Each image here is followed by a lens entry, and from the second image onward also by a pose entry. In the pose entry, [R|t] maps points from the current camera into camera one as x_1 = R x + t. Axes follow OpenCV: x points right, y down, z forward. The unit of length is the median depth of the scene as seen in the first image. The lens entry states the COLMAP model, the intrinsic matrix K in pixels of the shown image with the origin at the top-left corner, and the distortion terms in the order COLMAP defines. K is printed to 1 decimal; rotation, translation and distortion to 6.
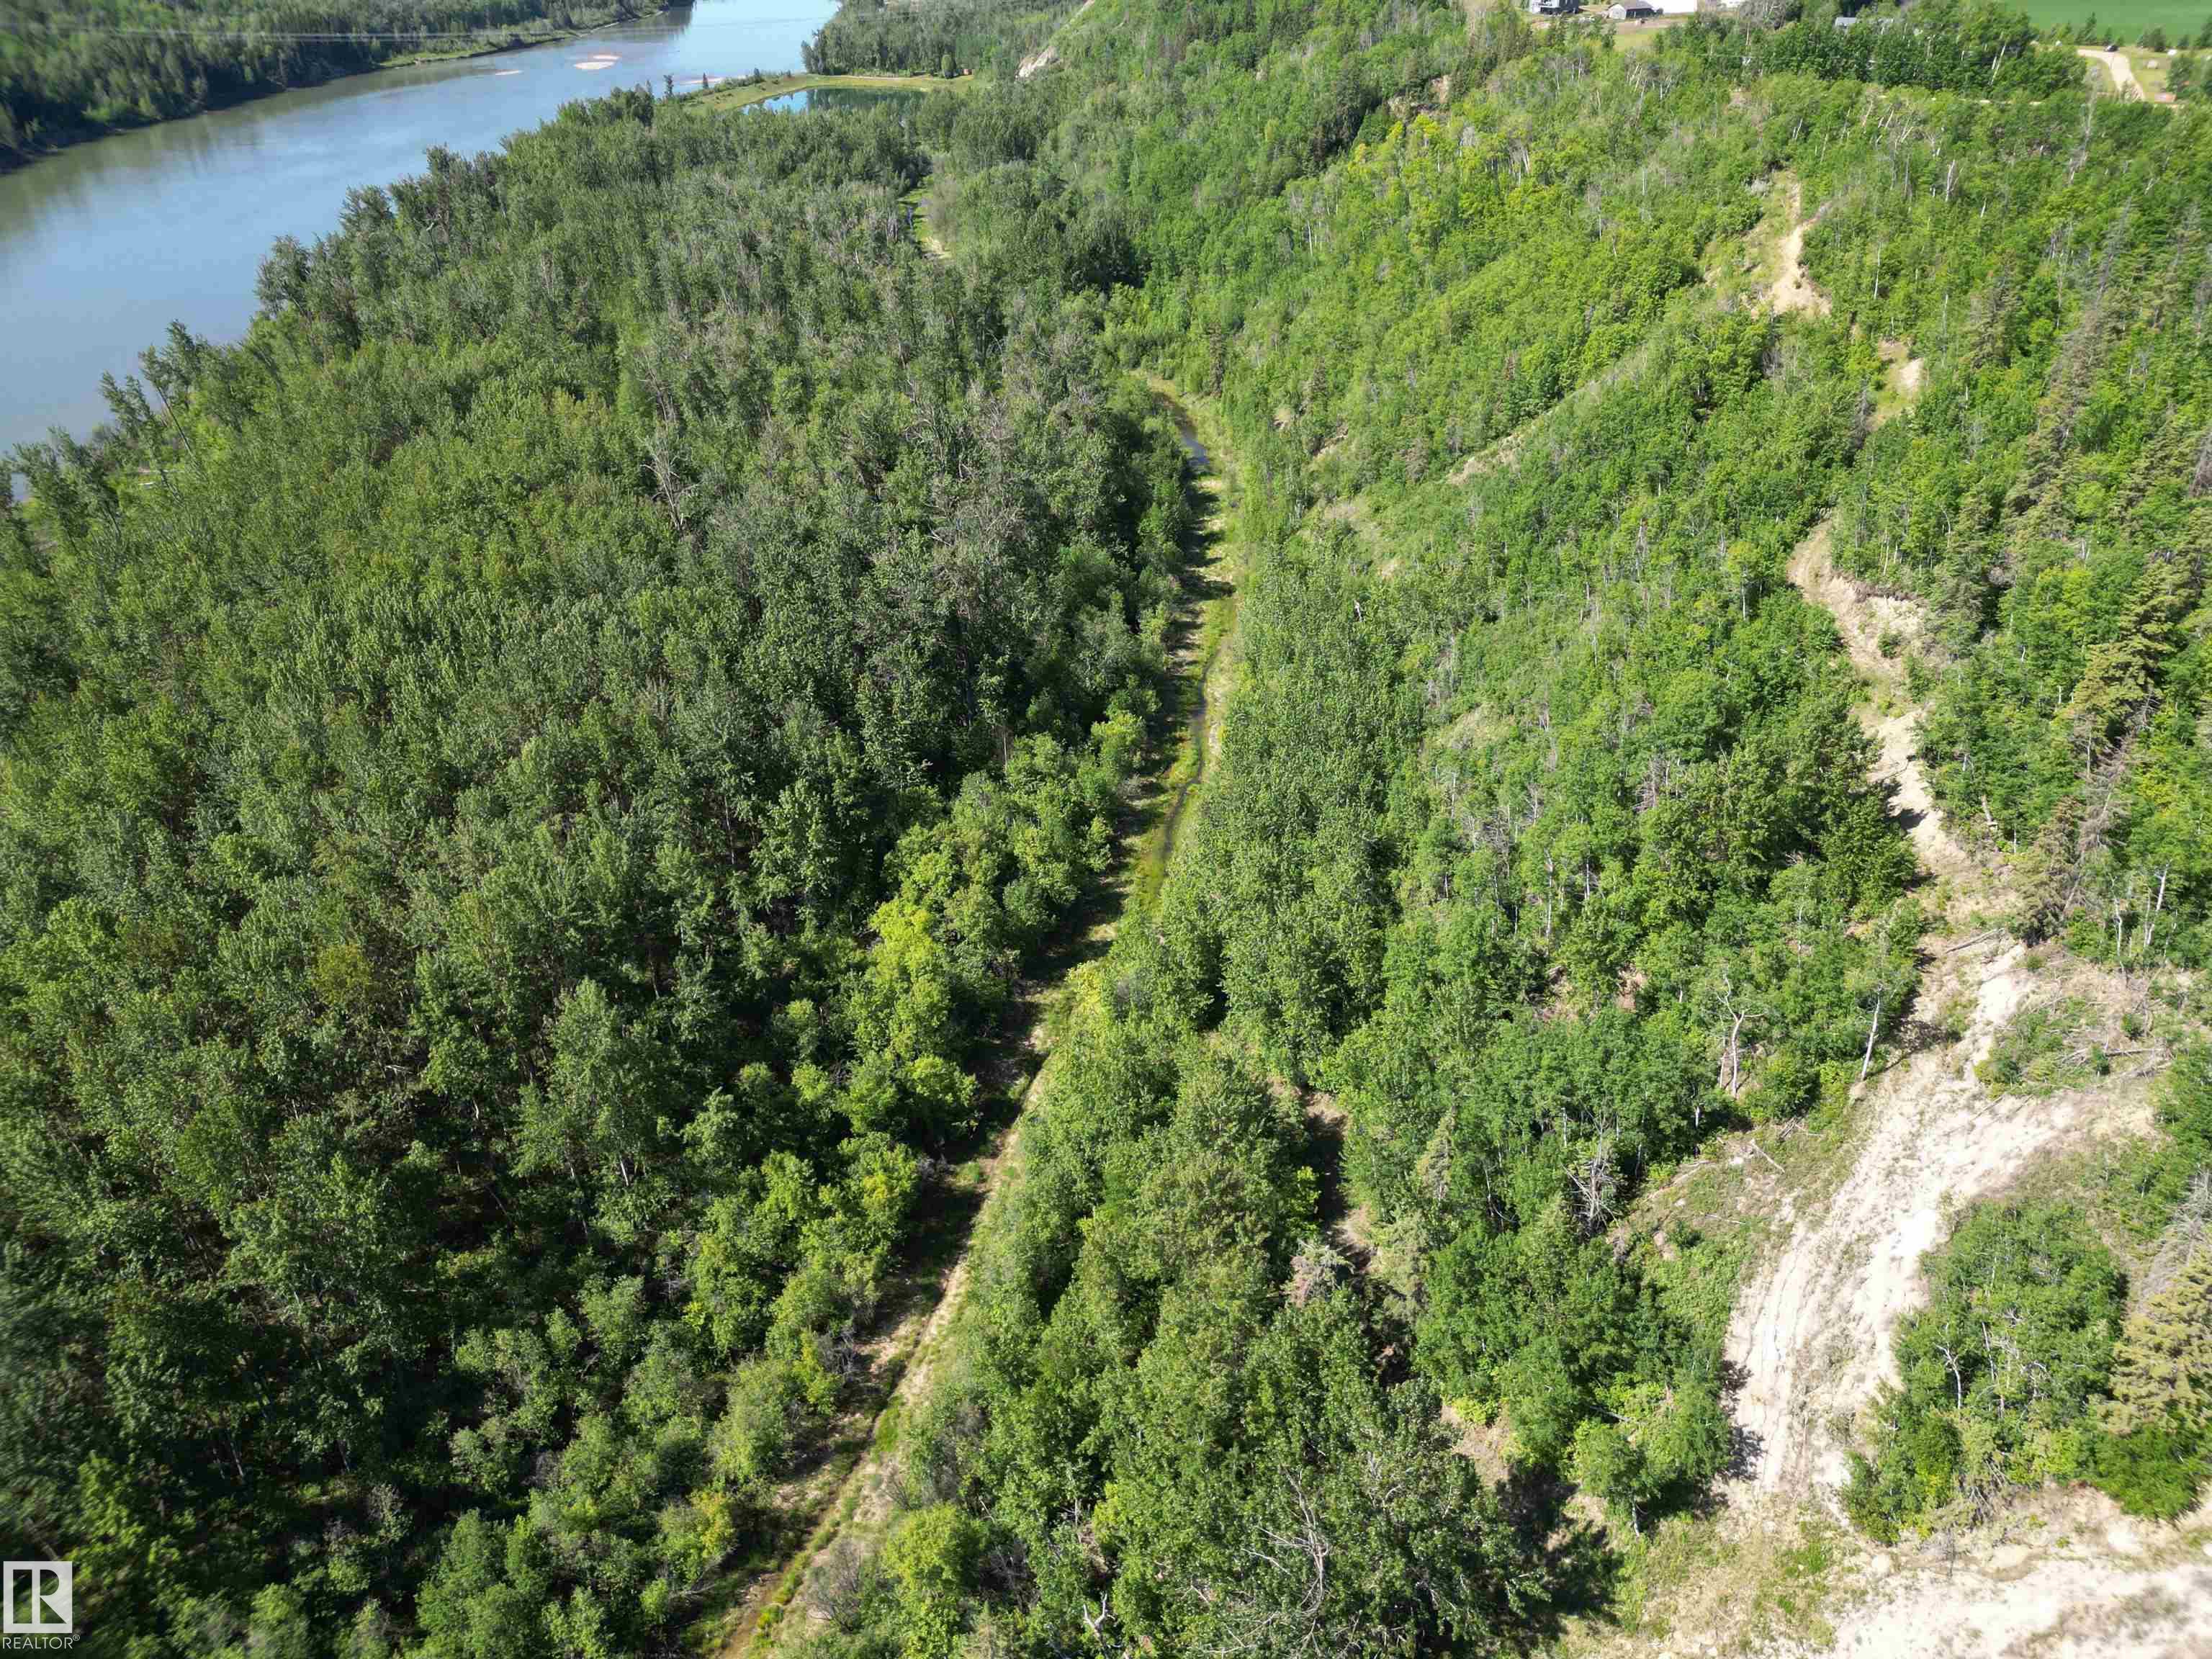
lens RADIAL K [[1568.8, 0, 1095.4], [0, 1568.8, 834.9], [0, 0, 1]] dist [0.059646, -0.054299]
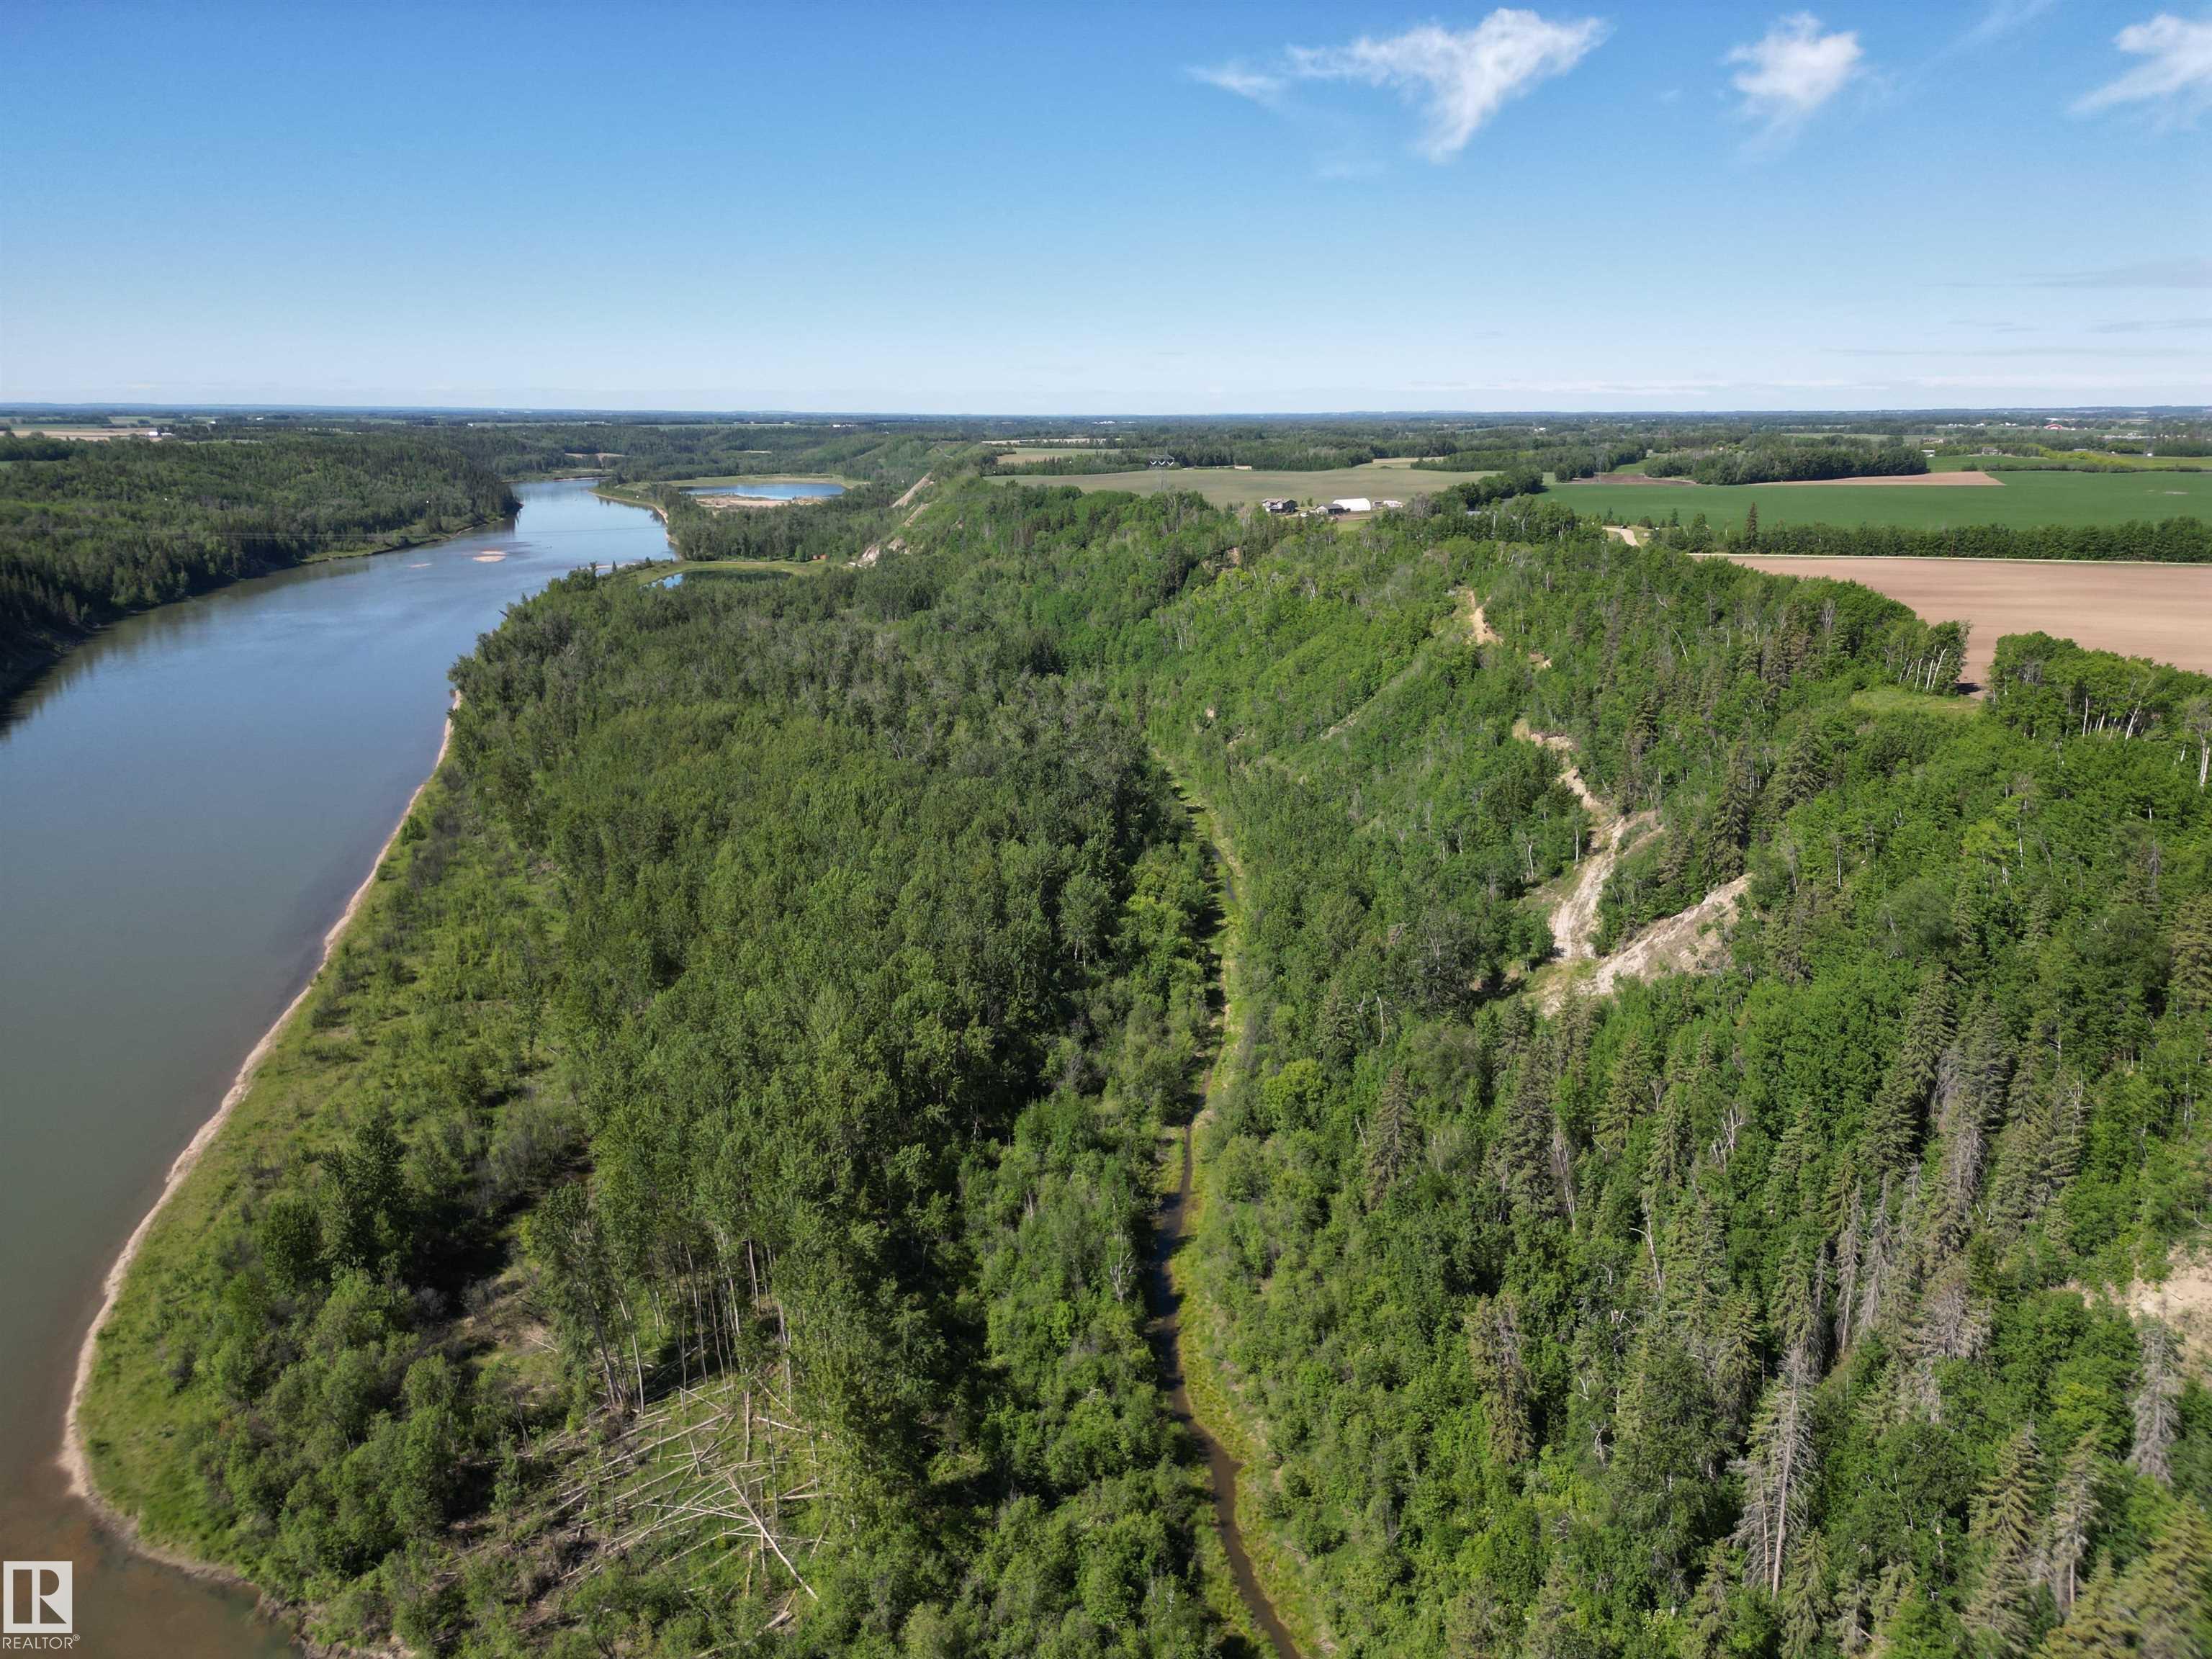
lens RADIAL K [[1568.8, 0, 1105.1], [0, 1568.8, 832.2], [0, 0, 1]] dist [0.059646, -0.054299]
pose [[0.981631, -0.047612, 0.184755, -0.294444], [0.096839, 0.958690, -0.267462, 0.276075], [-0.164388, 0.280440, 0.945690, -0.523833]]
